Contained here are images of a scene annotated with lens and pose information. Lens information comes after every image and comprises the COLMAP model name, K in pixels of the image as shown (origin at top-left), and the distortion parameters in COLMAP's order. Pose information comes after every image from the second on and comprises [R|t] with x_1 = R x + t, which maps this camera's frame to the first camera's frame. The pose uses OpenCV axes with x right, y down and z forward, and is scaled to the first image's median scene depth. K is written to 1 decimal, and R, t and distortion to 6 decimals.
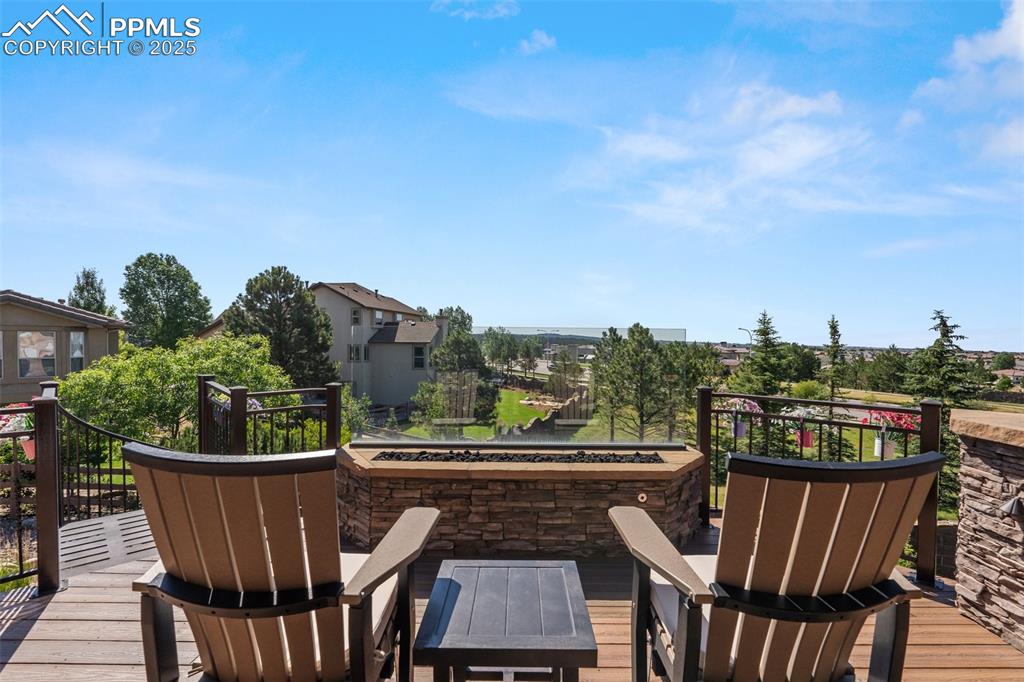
lens RADIAL K [[454.1, 0, 514.2], [0, 454.1, 348.9], [0, 0, 1]] dist [-0.005283, 0.000357]
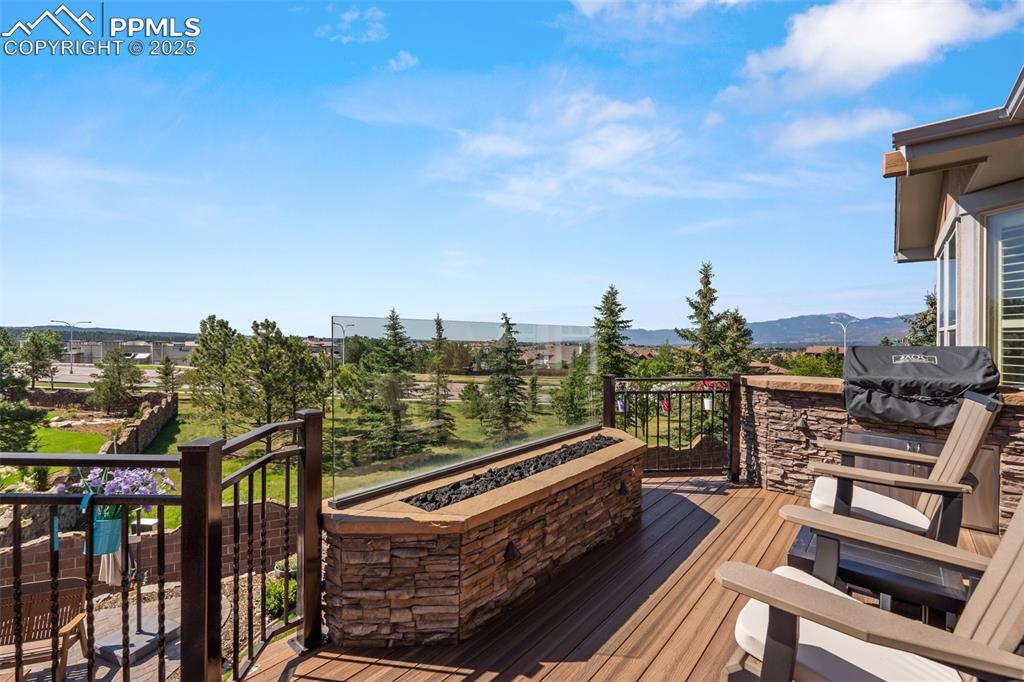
lens RADIAL K [[454.1, 0, 510.0], [0, 454.1, 342.9], [0, 0, 1]] dist [-0.005283, 0.000357]
pose [[0.651386, -0.016097, 0.758576, -0.090021], [0.016035, 0.999844, 0.007447, -0.001851], [-0.758577, 0.007313, 0.651542, 0.054152]]
